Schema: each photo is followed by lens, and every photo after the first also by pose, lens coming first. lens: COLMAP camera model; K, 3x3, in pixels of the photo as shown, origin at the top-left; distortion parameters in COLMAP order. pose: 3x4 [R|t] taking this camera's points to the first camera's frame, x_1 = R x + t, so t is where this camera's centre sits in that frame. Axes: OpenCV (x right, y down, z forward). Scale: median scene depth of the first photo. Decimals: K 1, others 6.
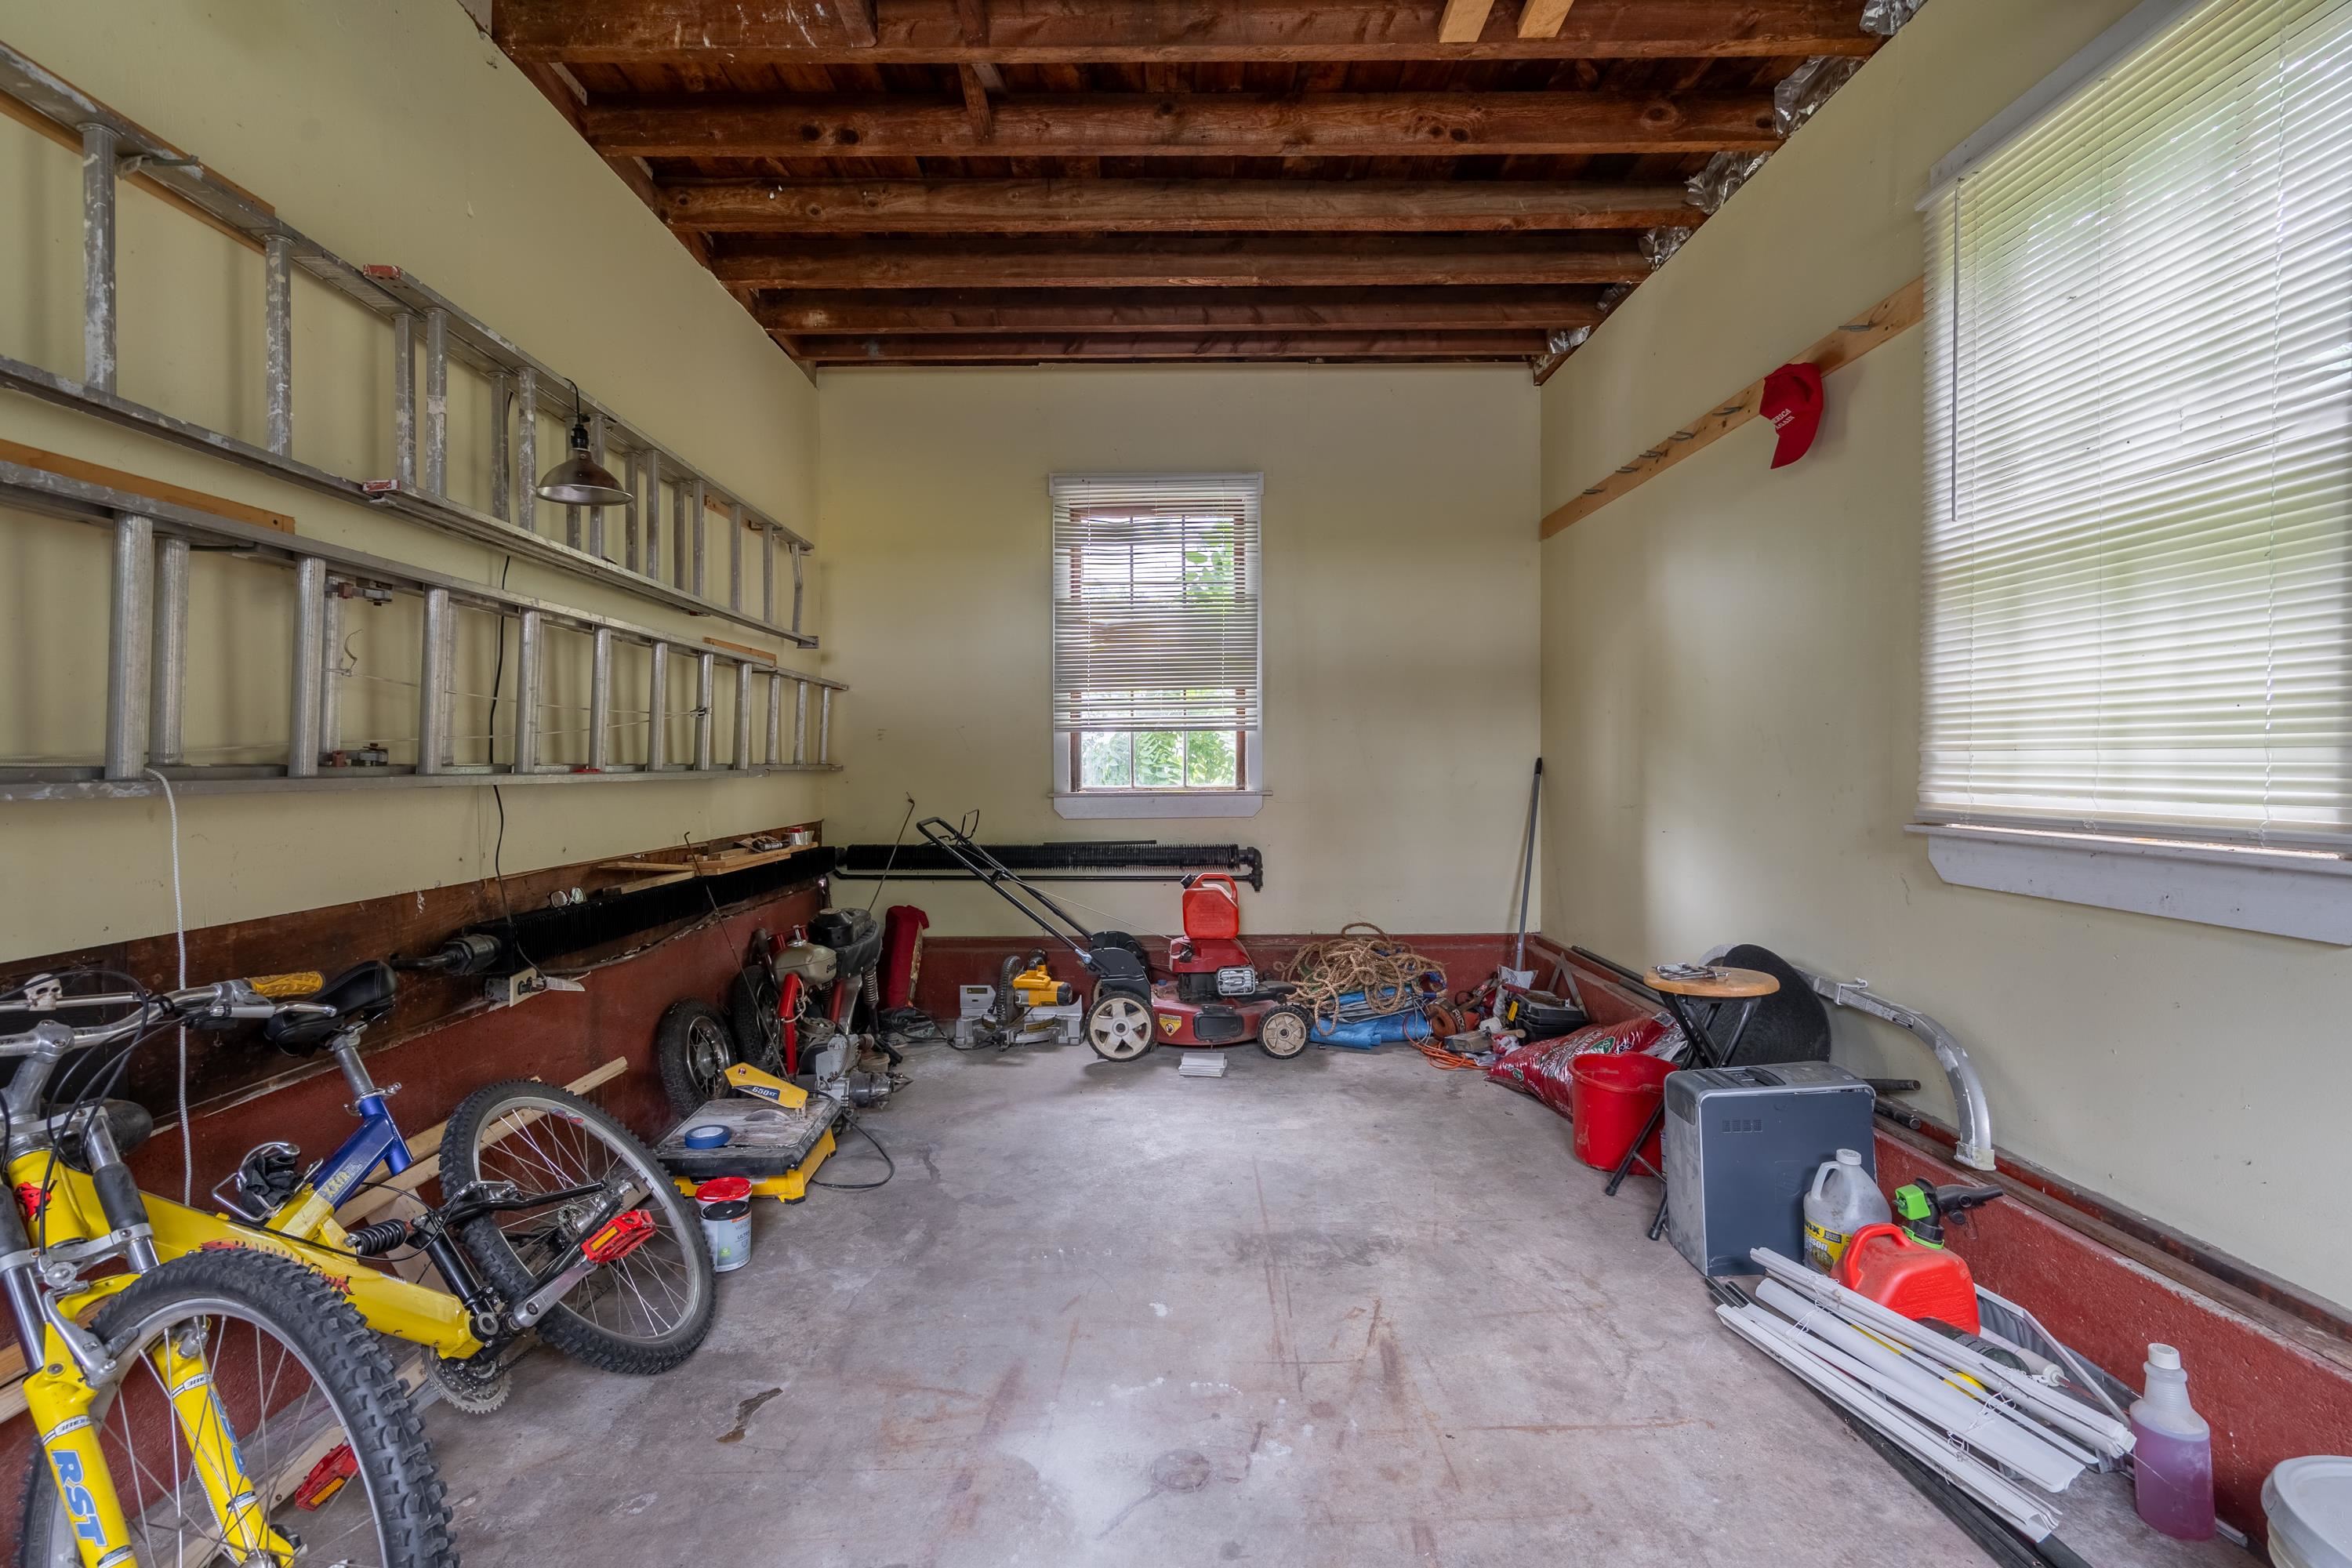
lens RADIAL K [[1076.9, 0, 1168.7], [0, 1076.9, 770.5], [0, 0, 1]] dist [-0.000077, -0.000583]
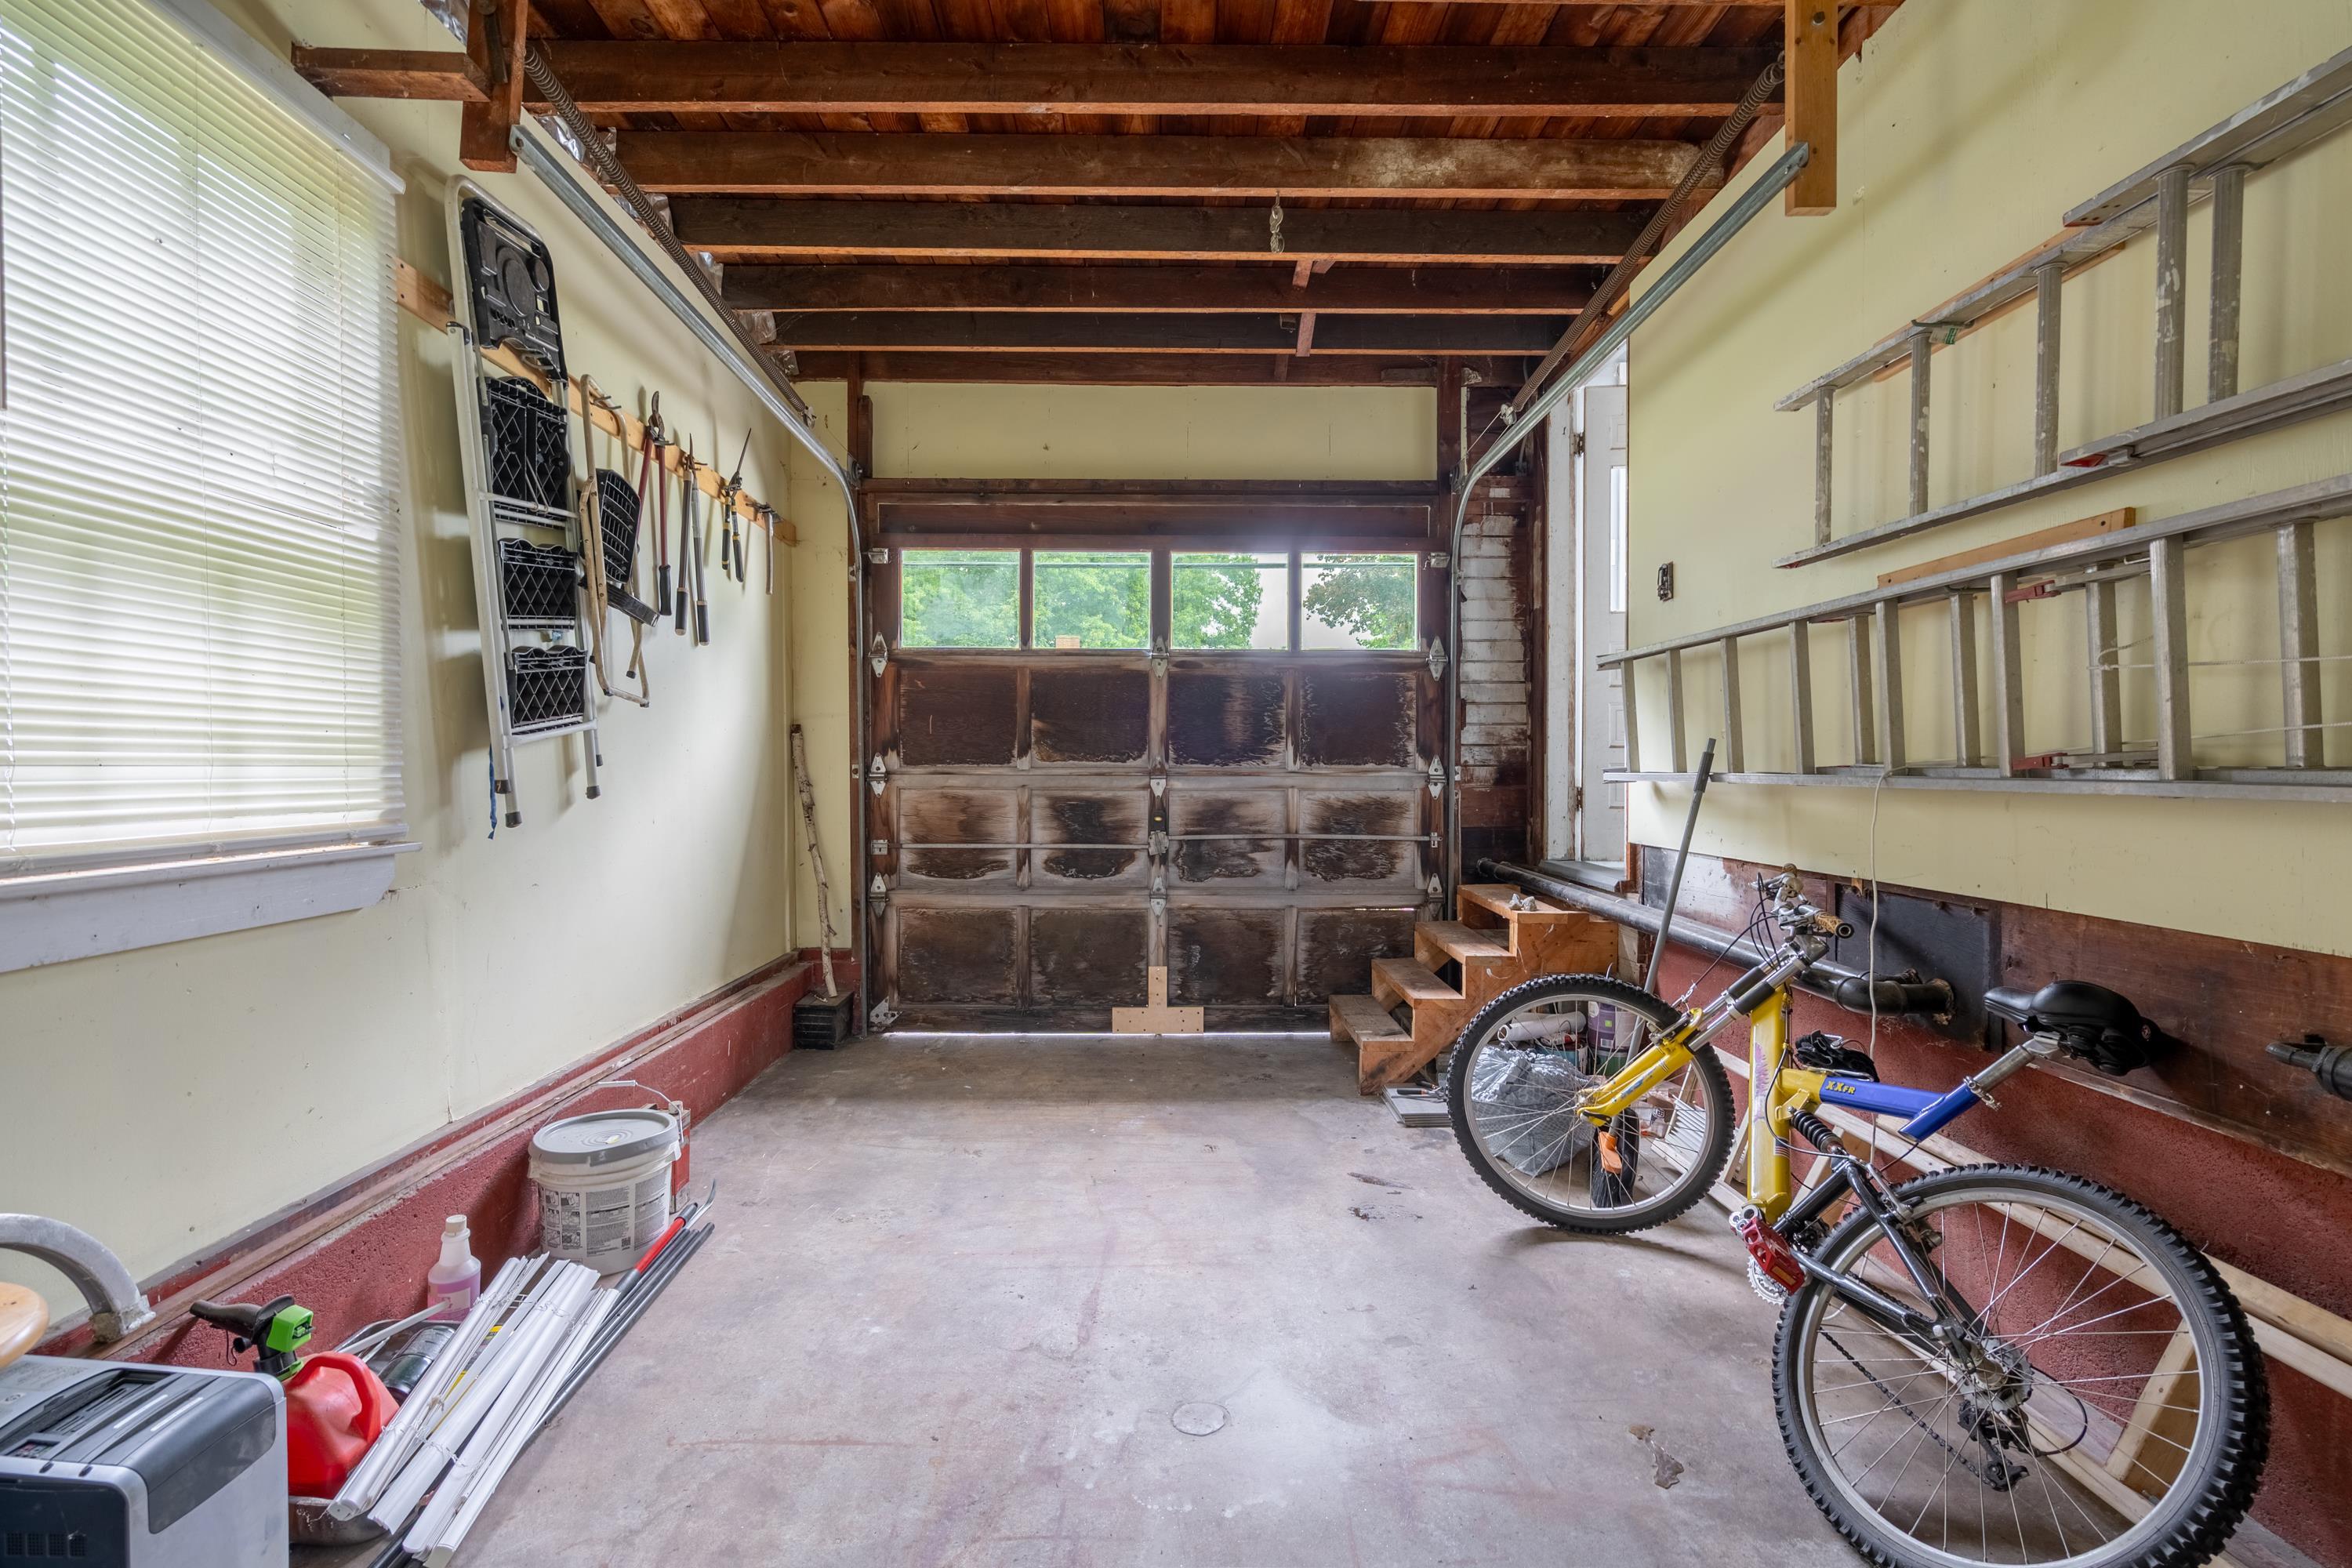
lens RADIAL K [[1076.9, 0, 1175.2], [0, 1076.9, 777.5], [0, 0, 1]] dist [-0.000077, -0.000583]
pose [[-0.999826, 0.008350, -0.016680, 0.045917], [0.007988, 0.999734, 0.021625, -0.023495], [0.016856, 0.021488, -0.999627, 1.965396]]
